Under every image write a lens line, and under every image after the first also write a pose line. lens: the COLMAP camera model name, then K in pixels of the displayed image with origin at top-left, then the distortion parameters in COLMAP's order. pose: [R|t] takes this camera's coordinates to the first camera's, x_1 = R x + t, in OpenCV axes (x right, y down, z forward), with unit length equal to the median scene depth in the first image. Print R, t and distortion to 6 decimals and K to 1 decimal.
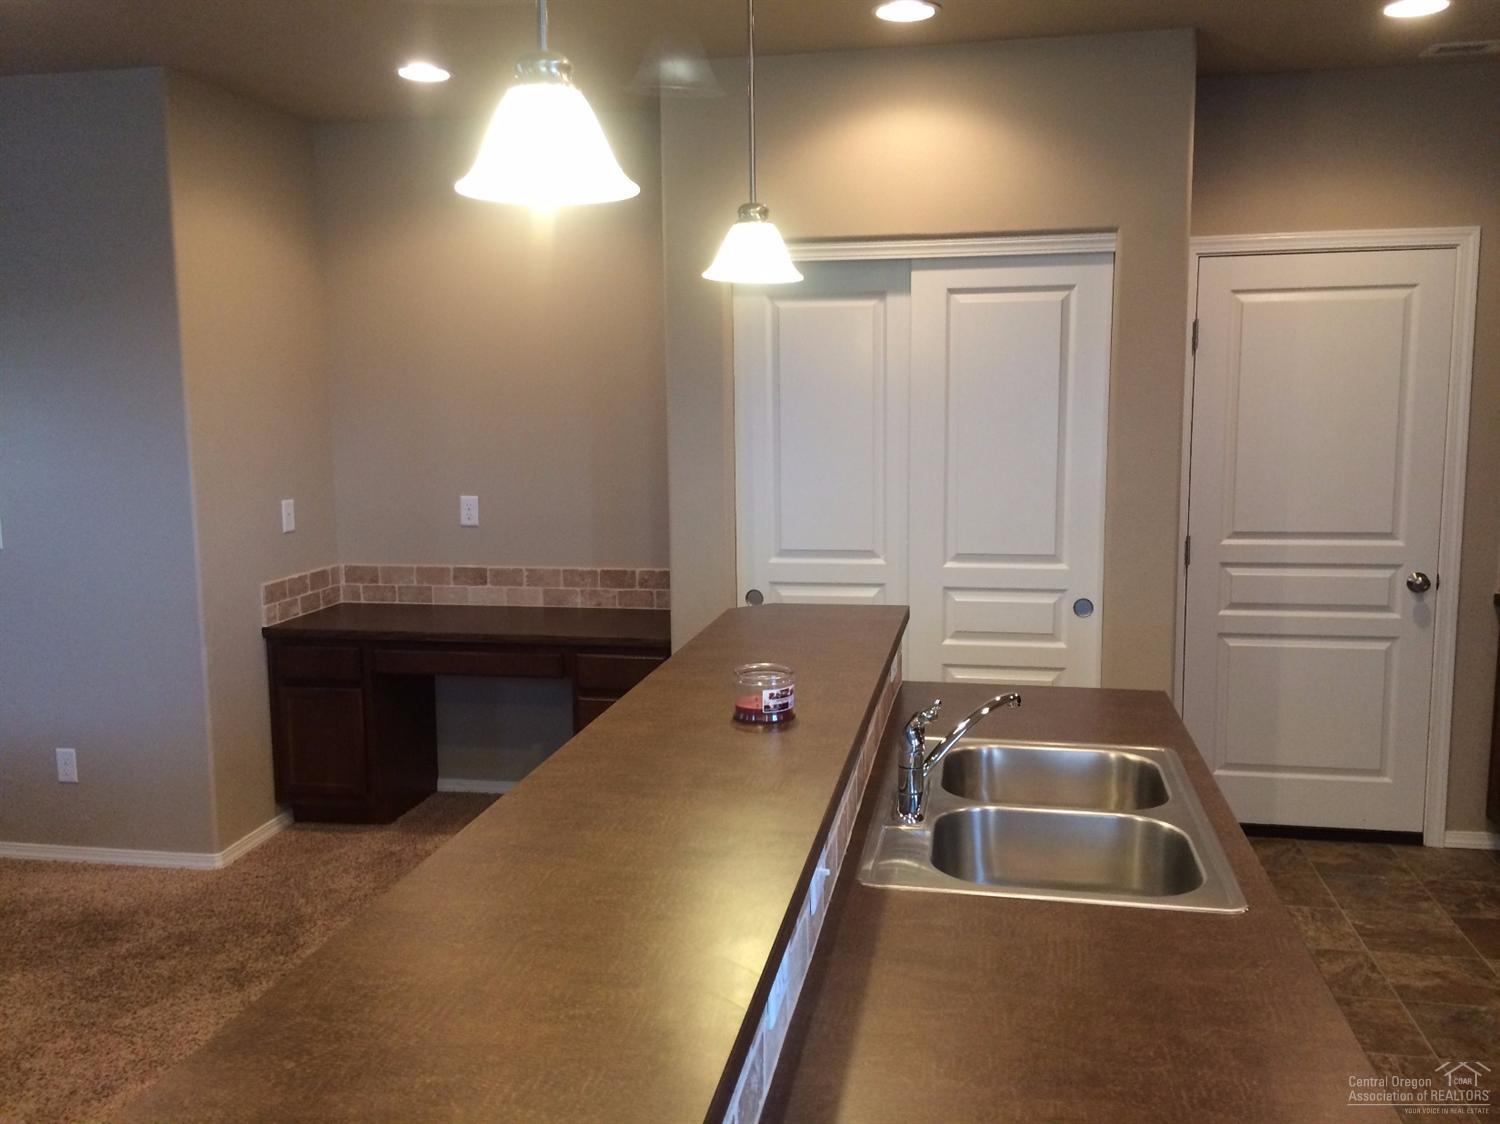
lens RADIAL K [[1284.8, 0, 752.6], [0, 1284.8, 563.7], [0, 0, 1]] dist [0.018330, -0.016251]
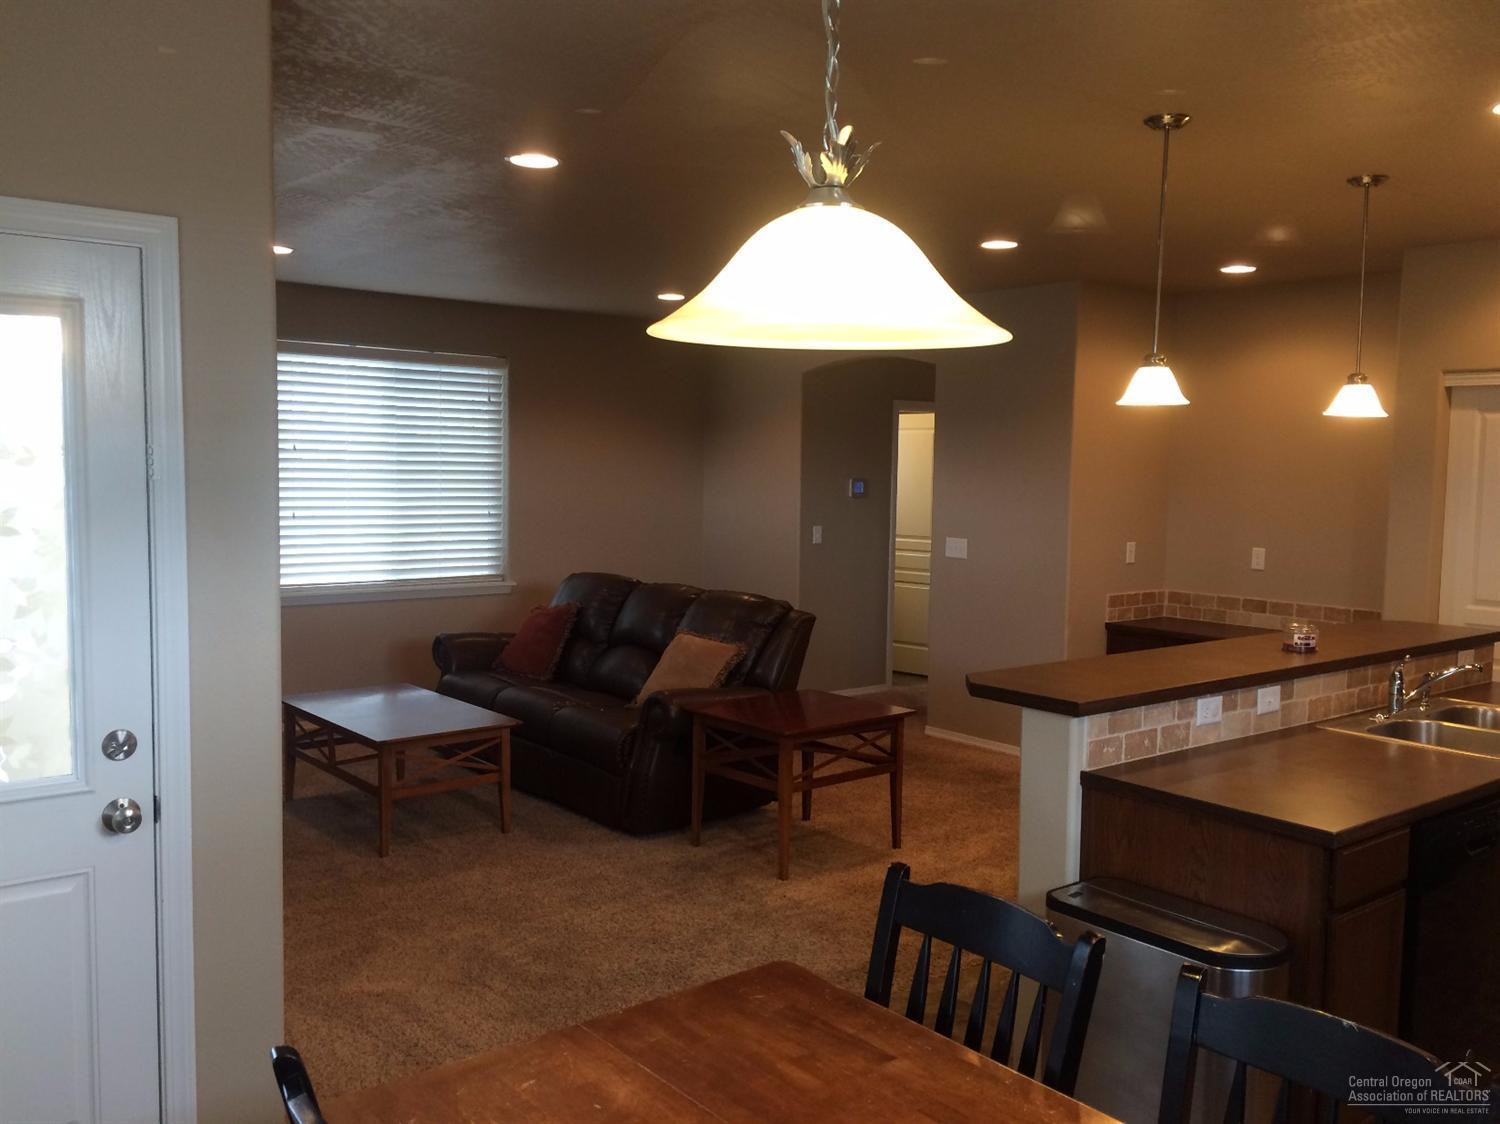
lens RADIAL K [[1284.8, 0, 750.7], [0, 1284.8, 565.0], [0, 0, 1]] dist [0.018330, -0.016251]
pose [[0.761936, 0.068659, -0.644002, 0.280184], [-0.104851, 0.994324, -0.018044, 0.051633], [0.639108, 0.081273, 0.764811, -0.455148]]
